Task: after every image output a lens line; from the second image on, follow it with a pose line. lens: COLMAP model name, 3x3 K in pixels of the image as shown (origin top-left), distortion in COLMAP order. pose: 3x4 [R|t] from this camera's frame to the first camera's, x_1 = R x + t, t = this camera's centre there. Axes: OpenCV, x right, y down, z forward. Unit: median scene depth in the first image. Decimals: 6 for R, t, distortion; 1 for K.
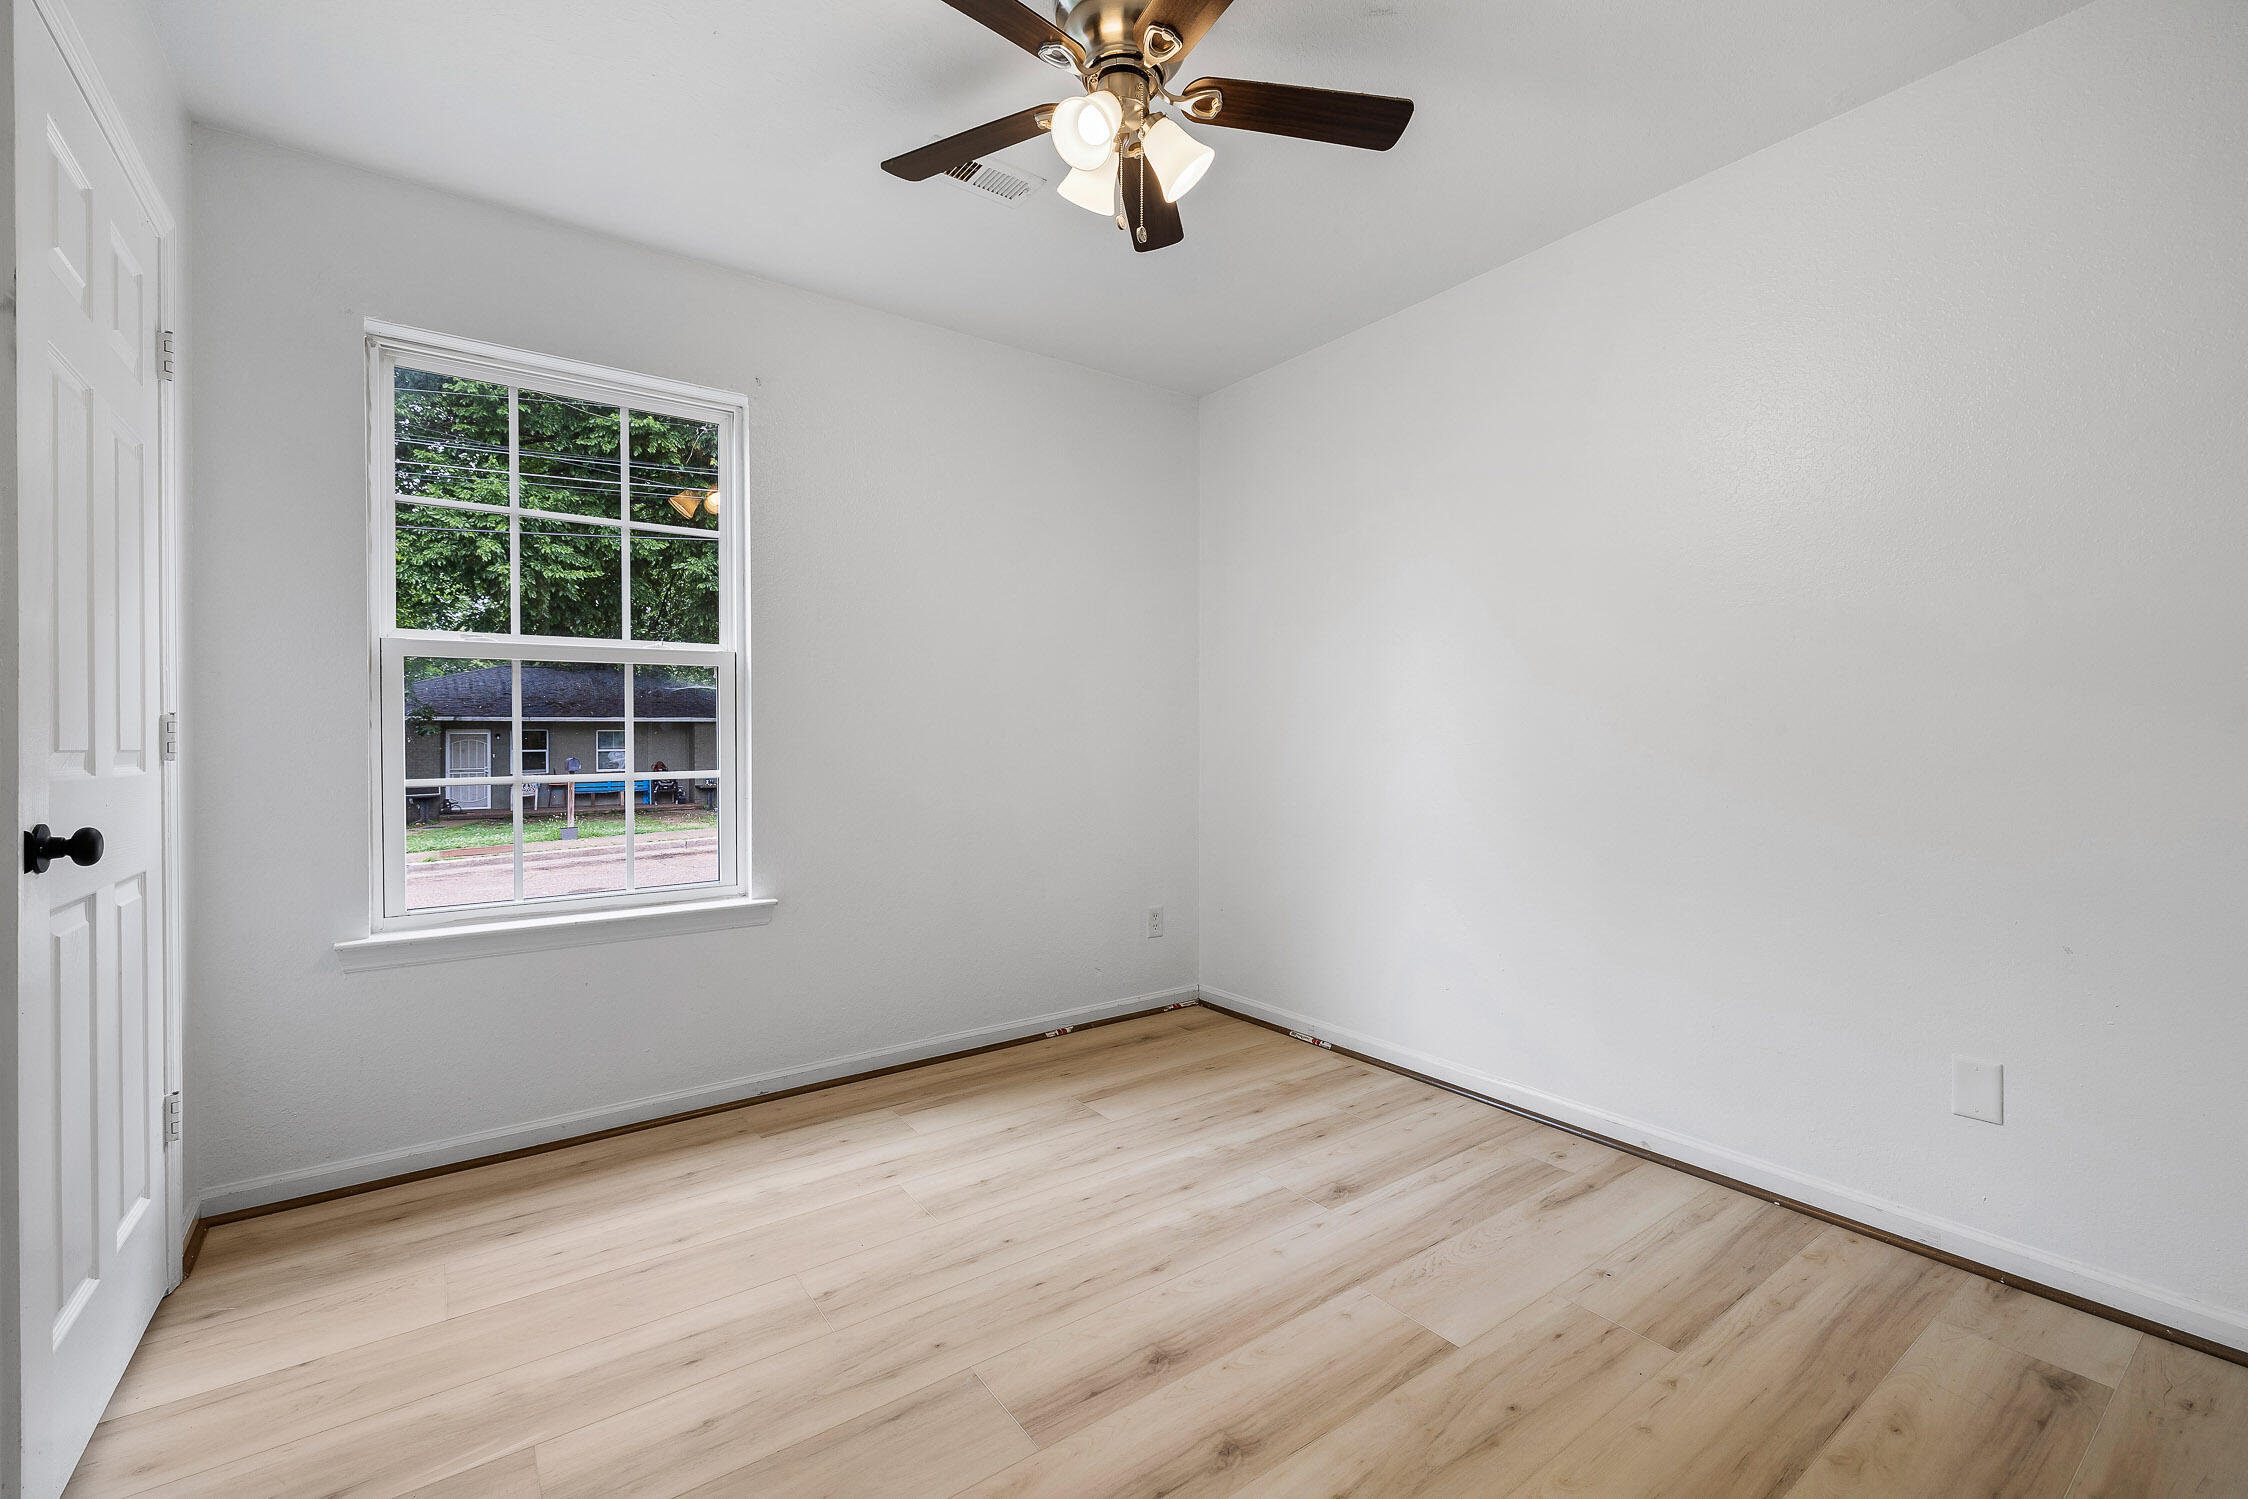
lens RADIAL K [[944.7, 0, 1119.7], [0, 944.7, 746.6], [0, 0, 1]] dist [0.000054, 0.000033]
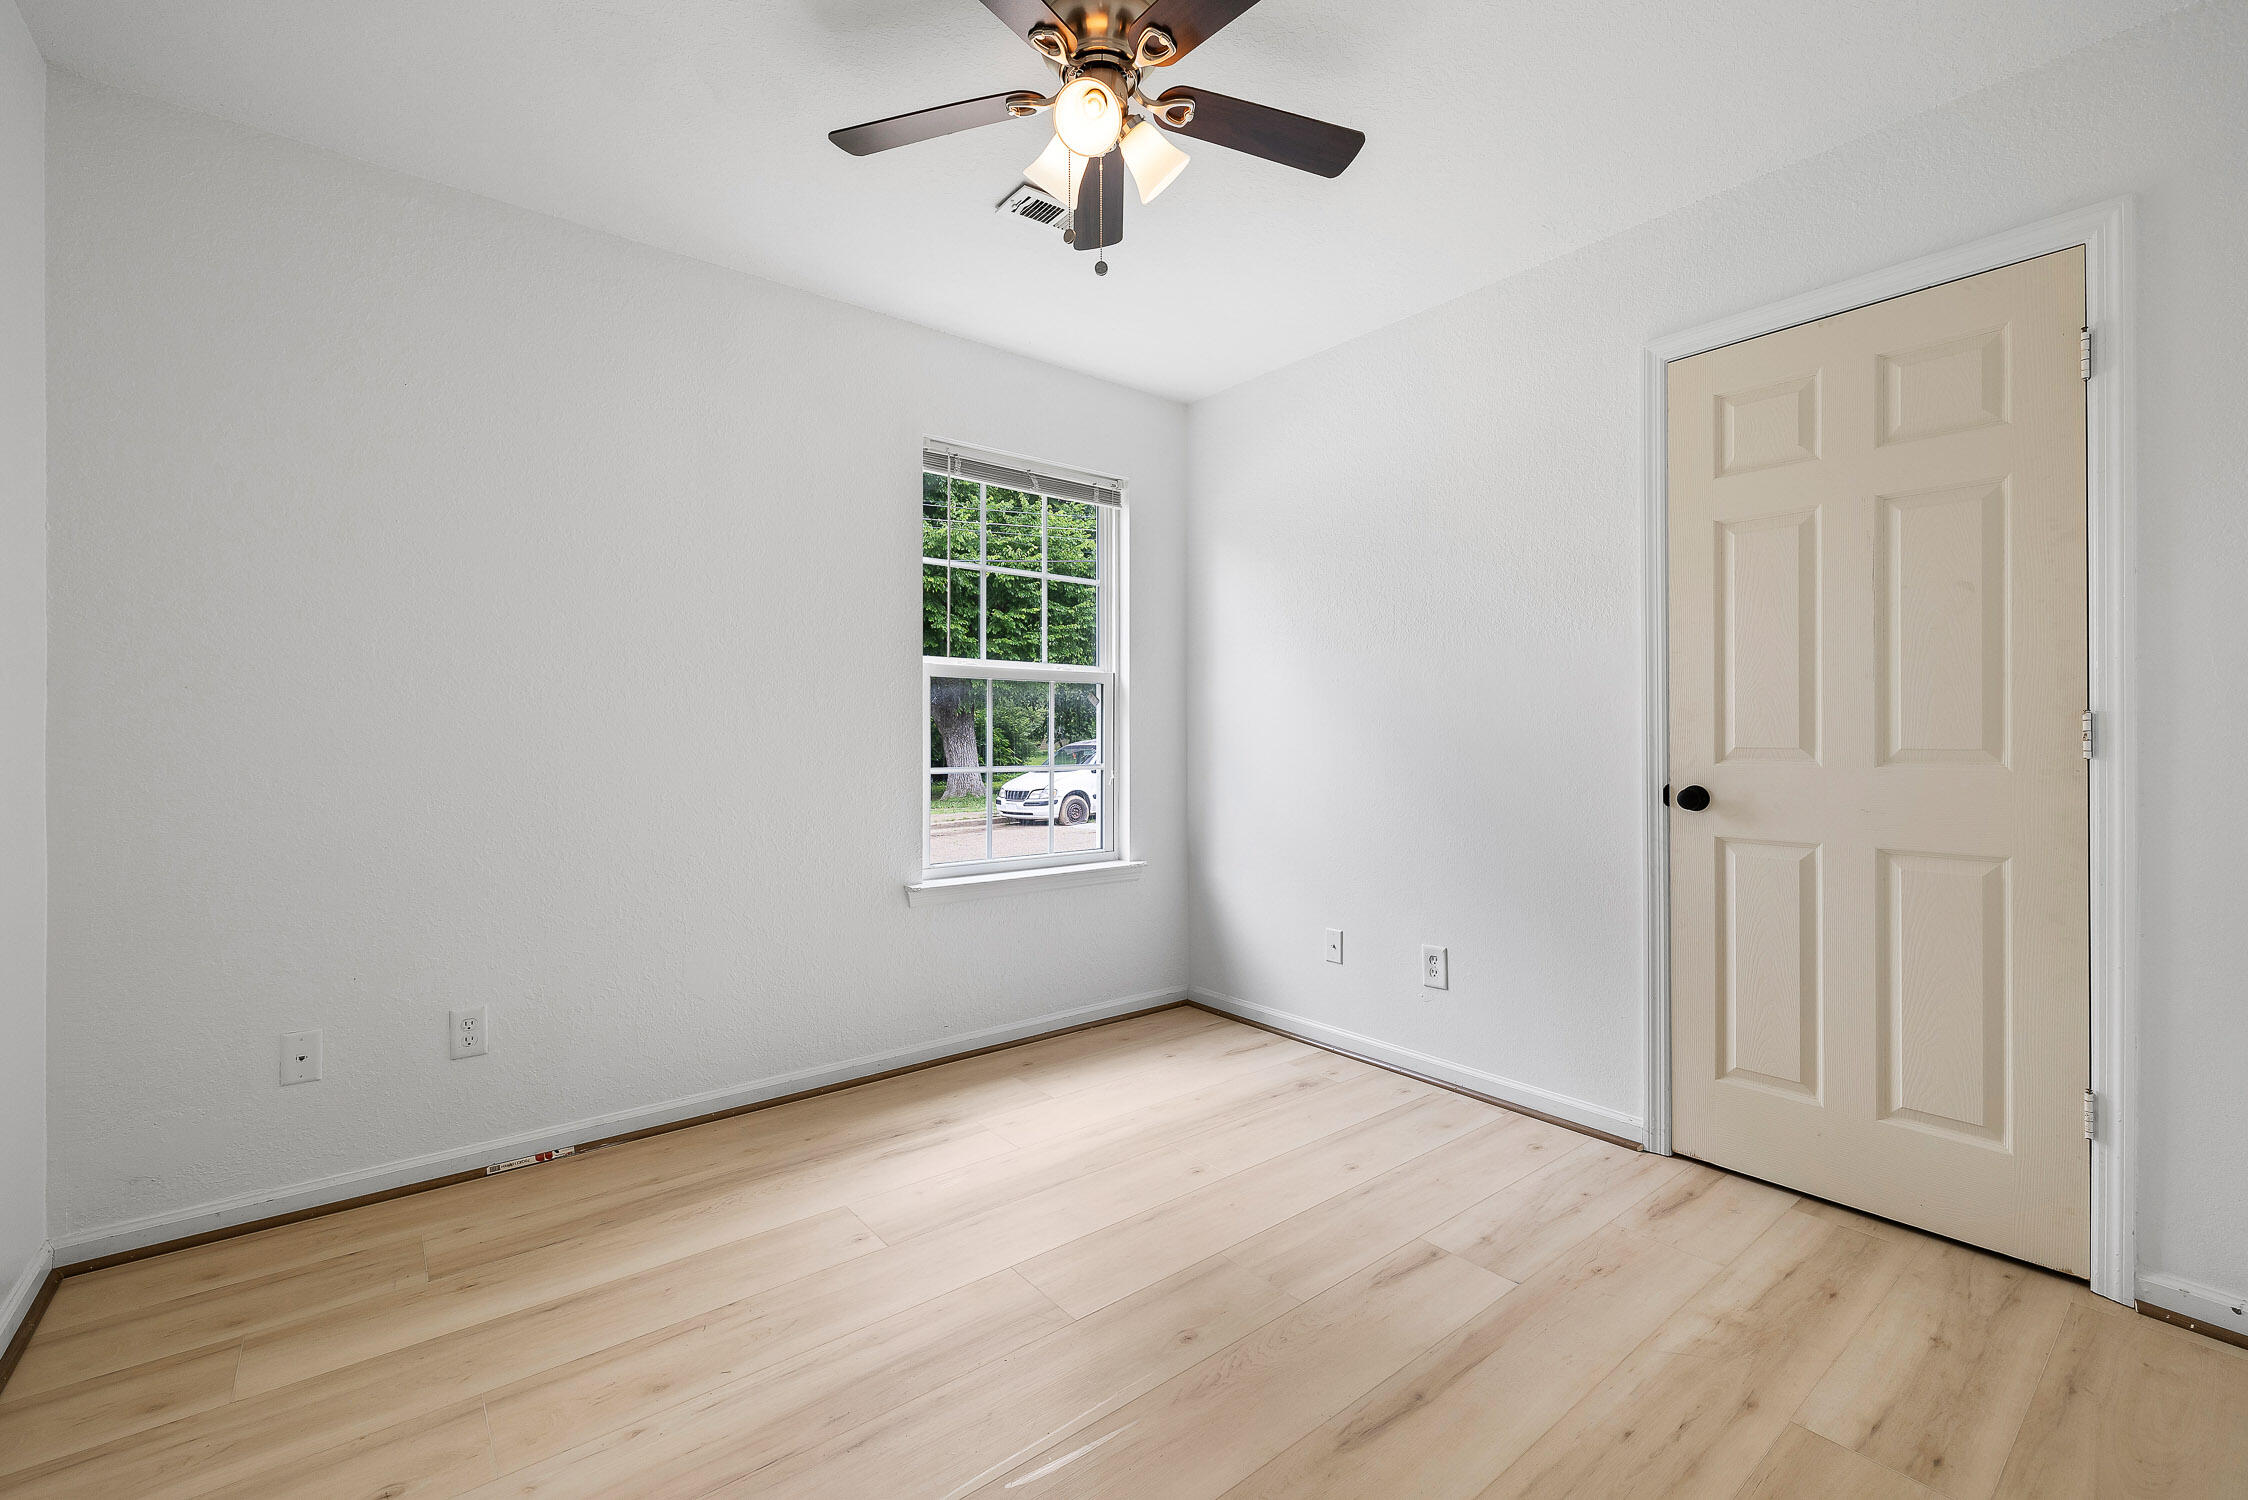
lens RADIAL K [[973.4, 0, 1132.6], [0, 973.4, 774.2], [0, 0, 1]] dist [-0.000447, -0.000015]
pose [[0.997490, -0.000768, 0.070799, -0.331756], [-0.000765, 0.999766, 0.021616, 0.008073], [-0.070799, -0.021616, 0.997256, -0.237516]]
